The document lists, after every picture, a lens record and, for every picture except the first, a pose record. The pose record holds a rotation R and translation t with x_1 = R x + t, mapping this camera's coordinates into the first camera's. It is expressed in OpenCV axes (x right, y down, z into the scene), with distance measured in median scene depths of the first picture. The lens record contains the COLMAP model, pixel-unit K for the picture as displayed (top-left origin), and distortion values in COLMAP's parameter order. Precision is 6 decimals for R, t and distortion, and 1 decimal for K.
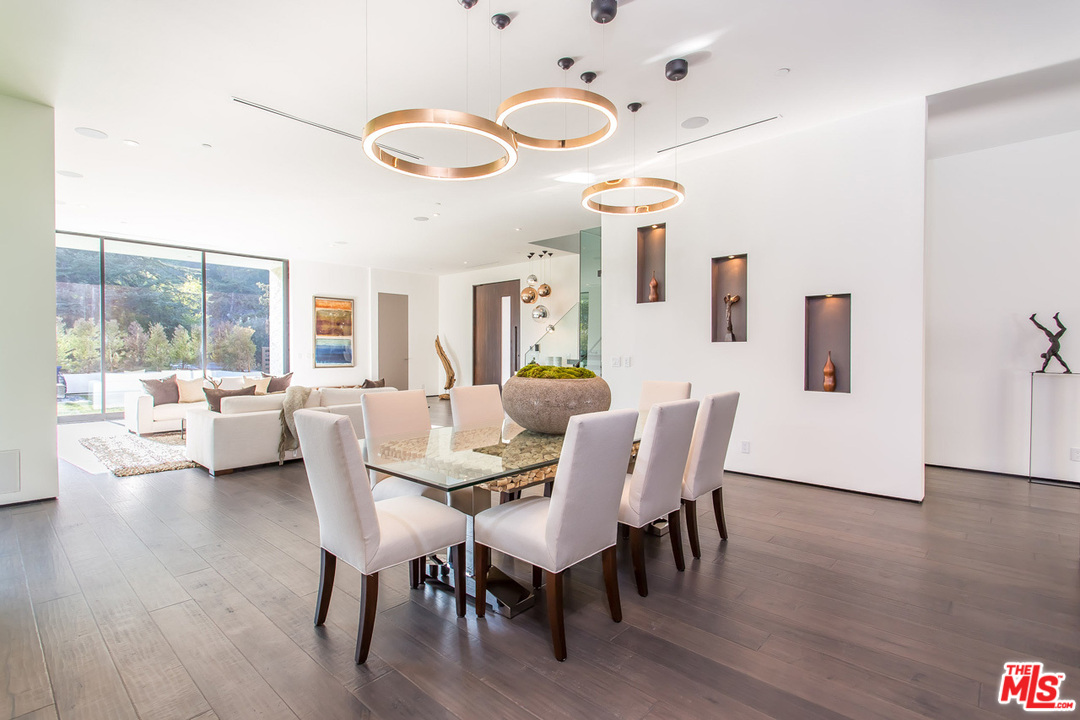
lens RADIAL K [[517.5, 0, 538.2], [0, 517.5, 348.4], [0, 0, 1]] dist [0.001003, 0.000169]
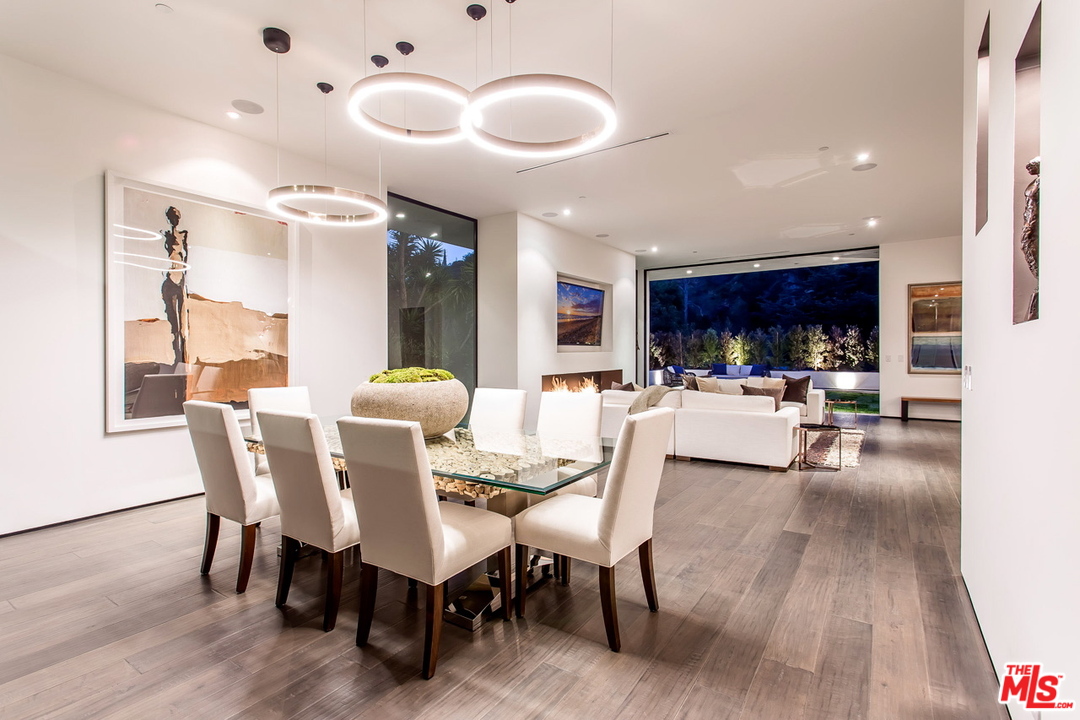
lens RADIAL K [[516.3, 0, 538.3], [0, 516.3, 357.3], [0, 0, 1]] dist [0.000965, 0.000232]
pose [[0.153020, 0.008908, -0.988183, 0.276698], [0.004518, 0.999943, 0.009714, 0.002755], [0.988213, -0.005951, 0.152971, 0.299748]]
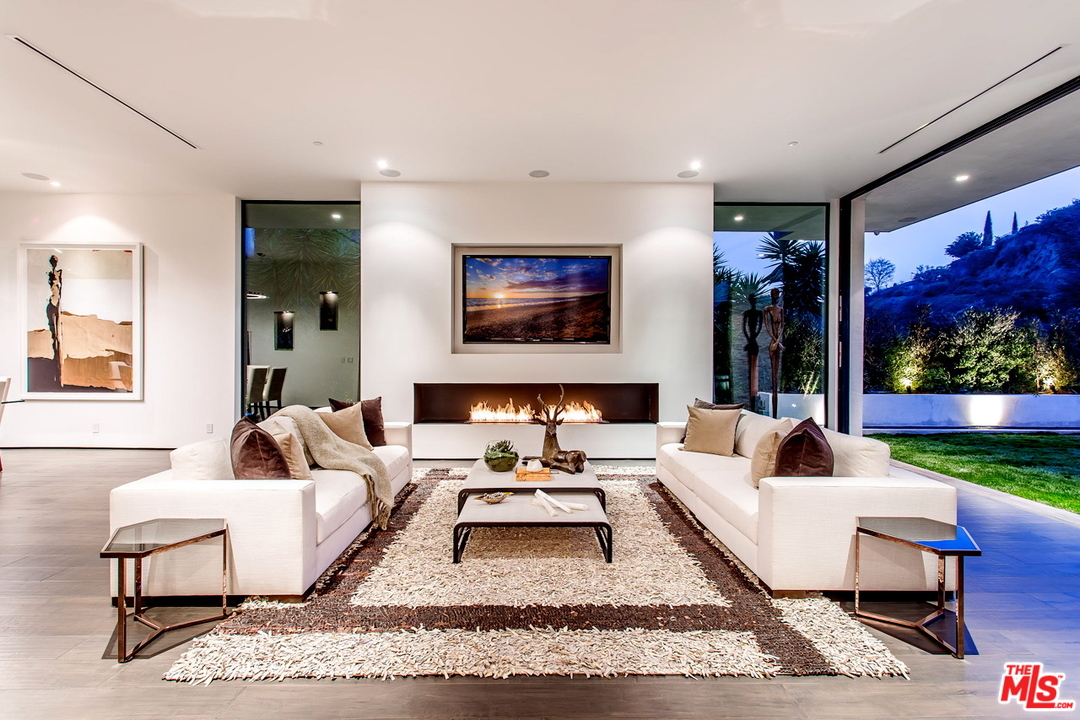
lens RADIAL K [[516.3, 0, 538.3], [0, 516.3, 357.3], [0, 0, 1]] dist [0.000965, 0.000232]
pose [[-0.726225, 0.002329, -0.687453, -0.128646], [-0.002923, 0.999975, 0.006476, 0.003391], [0.687451, 0.006712, -0.726200, 0.875443]]
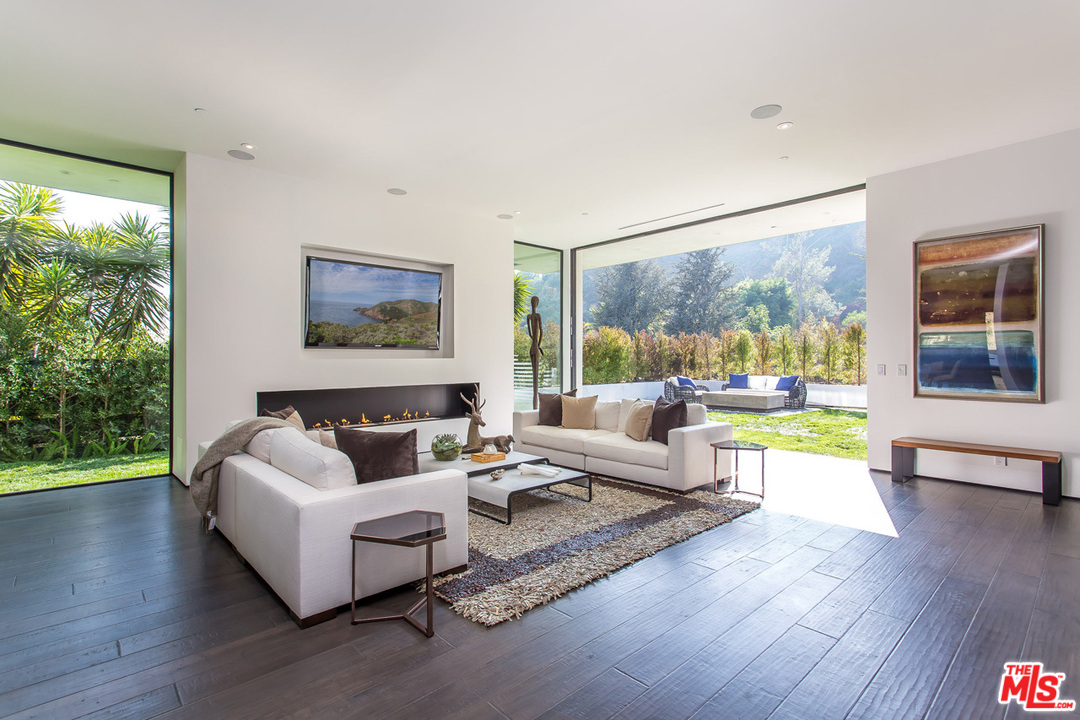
lens RADIAL K [[523.0, 0, 538.2], [0, 523.0, 362.8], [0, 0, 1]] dist [0.002675, 0.000453]
pose [[-0.074804, 0.006809, -0.997175, 0.061306], [0.002155, 0.999975, 0.006666, 0.003923], [0.997196, -0.001650, -0.074817, 0.693616]]
